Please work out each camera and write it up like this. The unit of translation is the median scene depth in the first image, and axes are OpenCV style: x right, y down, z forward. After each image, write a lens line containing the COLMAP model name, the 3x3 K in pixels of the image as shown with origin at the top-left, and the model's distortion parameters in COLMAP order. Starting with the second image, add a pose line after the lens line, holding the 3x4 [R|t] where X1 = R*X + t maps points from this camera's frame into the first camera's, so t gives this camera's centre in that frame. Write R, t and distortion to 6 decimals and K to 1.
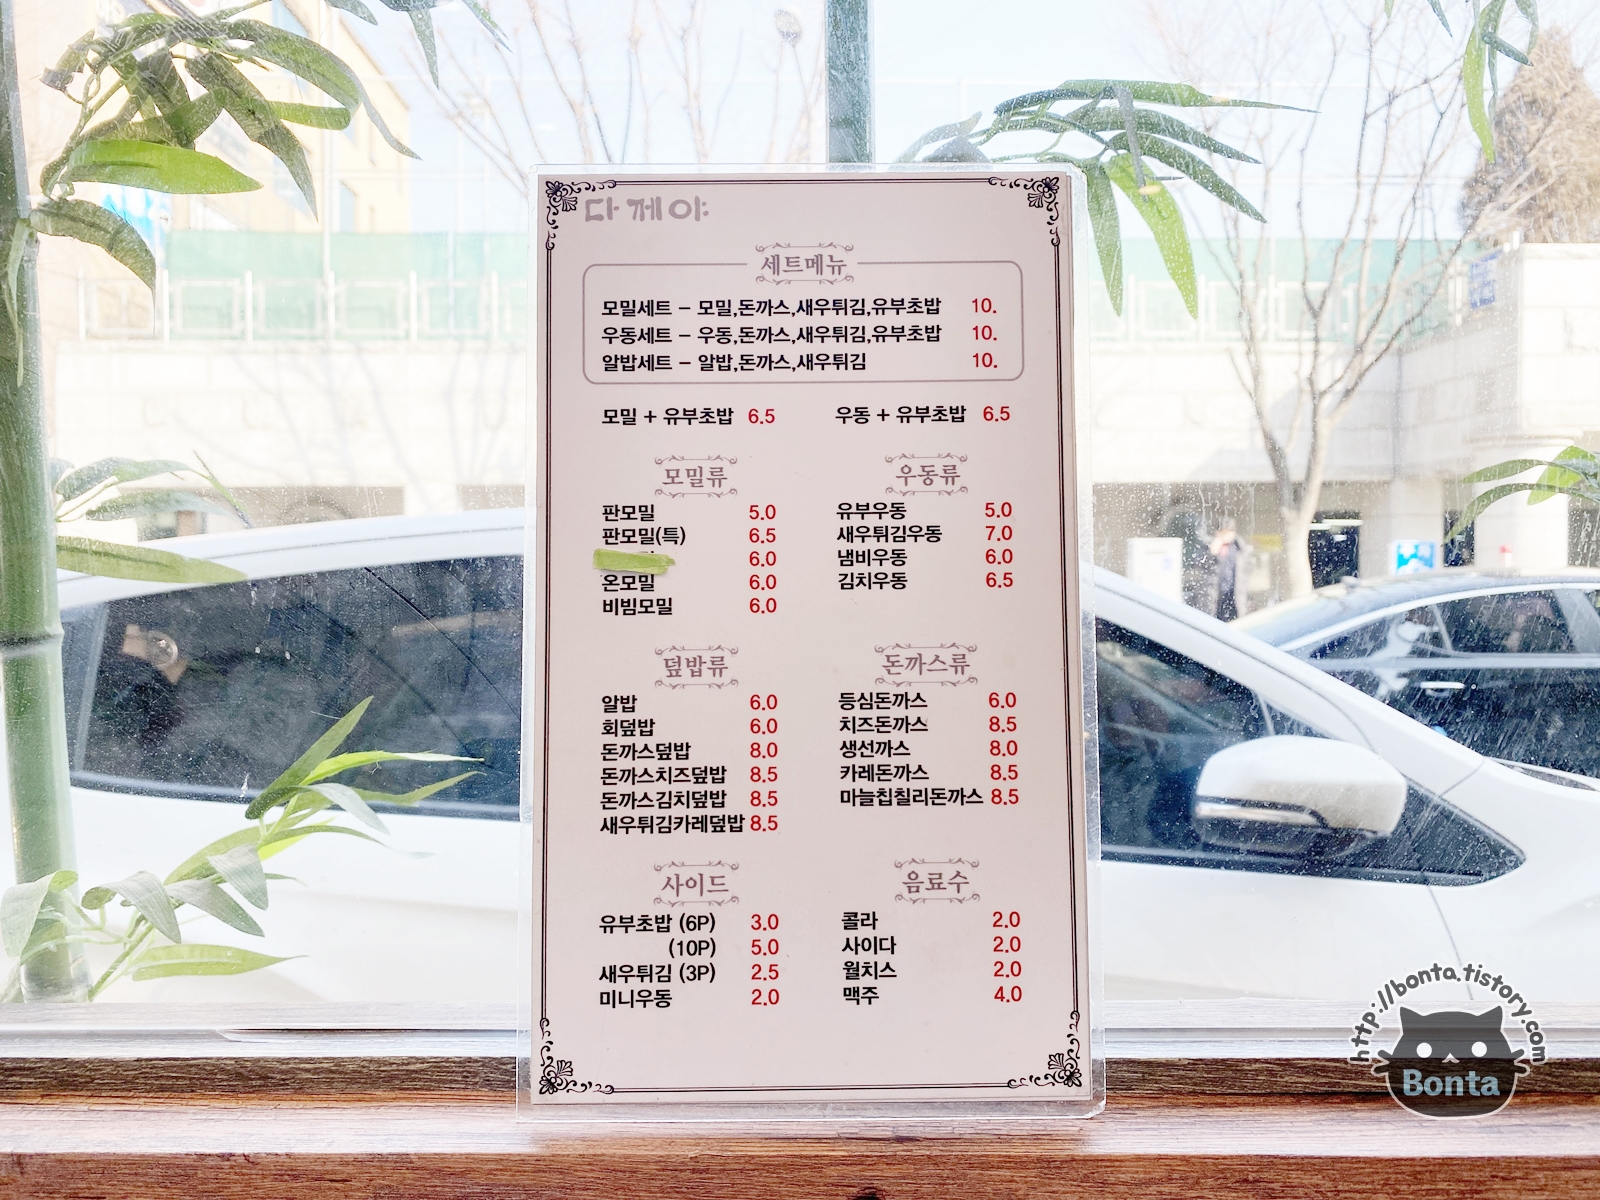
lens RADIAL K [[1273.9, 0, 794.1], [0, 1273.9, 595.7], [0, 0, 1]] dist [-0.010649, 0.013049]
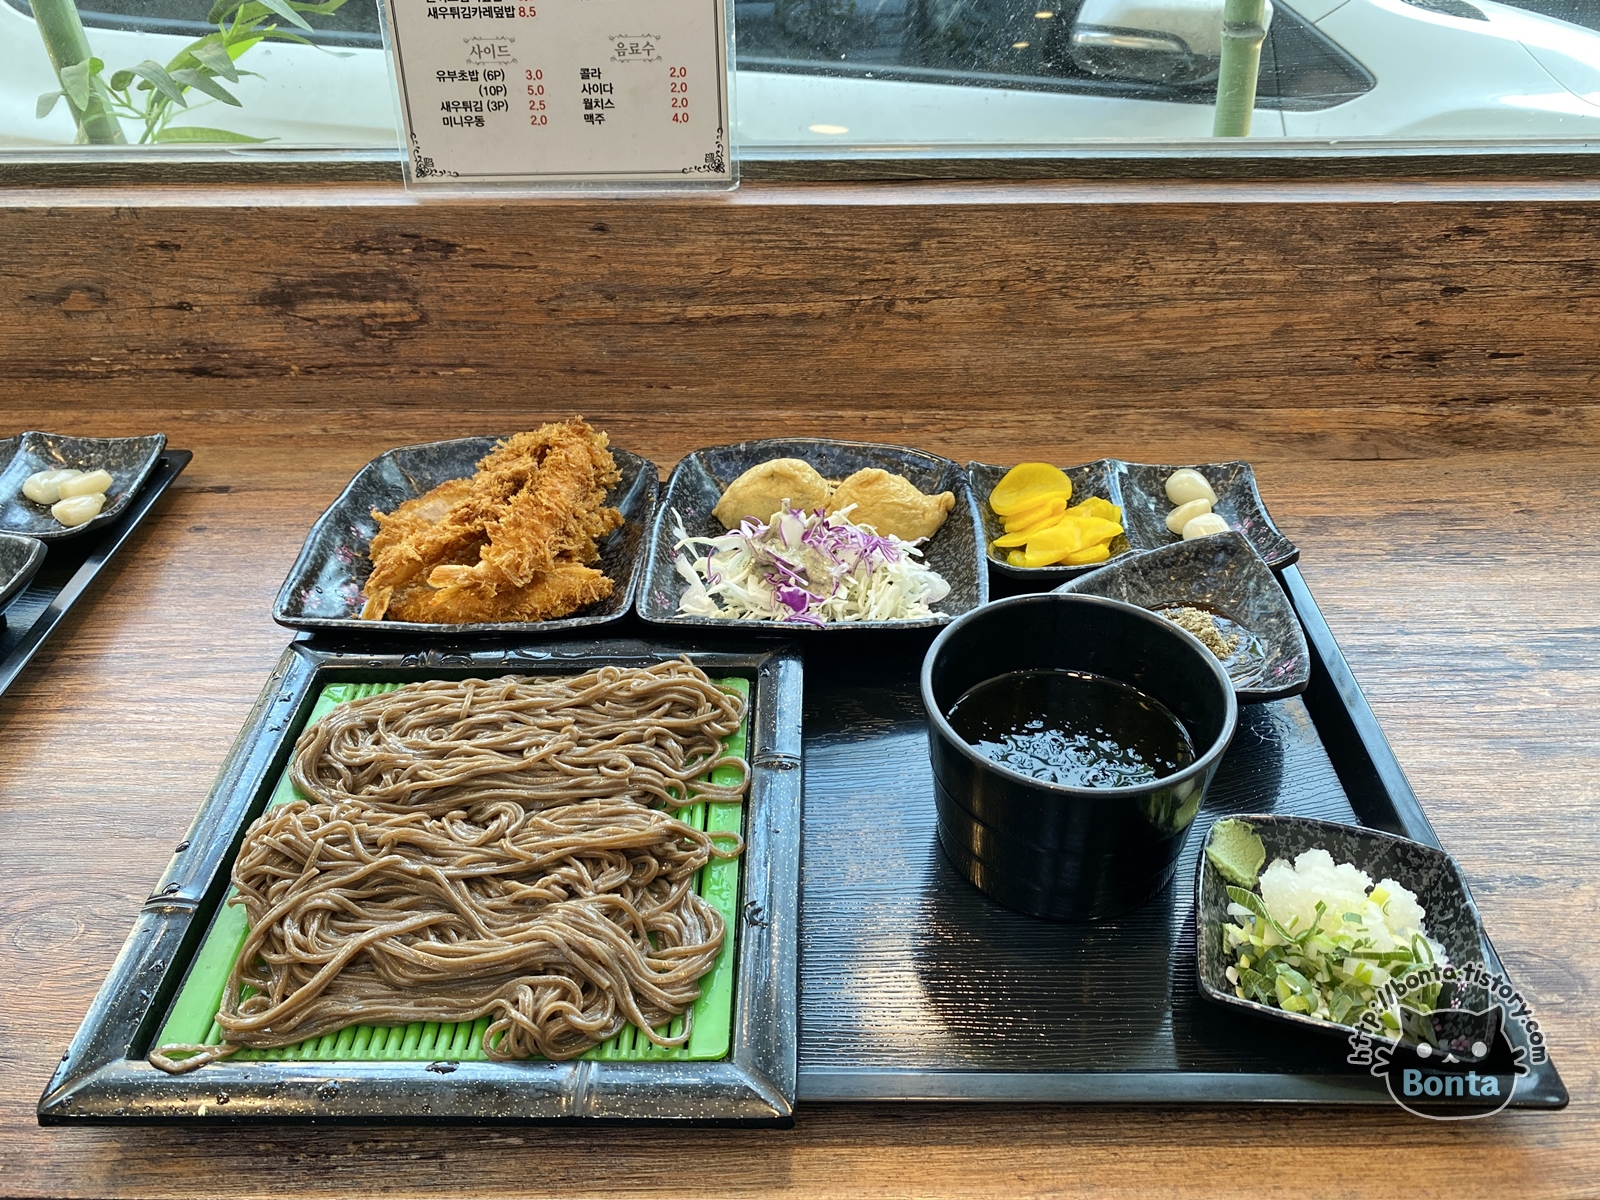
lens RADIAL K [[1273.9, 0, 805.6], [0, 1273.9, 592.4], [0, 0, 1]] dist [-0.010649, 0.013049]
pose [[0.999917, -0.008935, 0.009239, 0.316893], [0.002604, 0.844773, 0.535118, -0.067004], [-0.012586, -0.535050, 0.844727, -0.806458]]
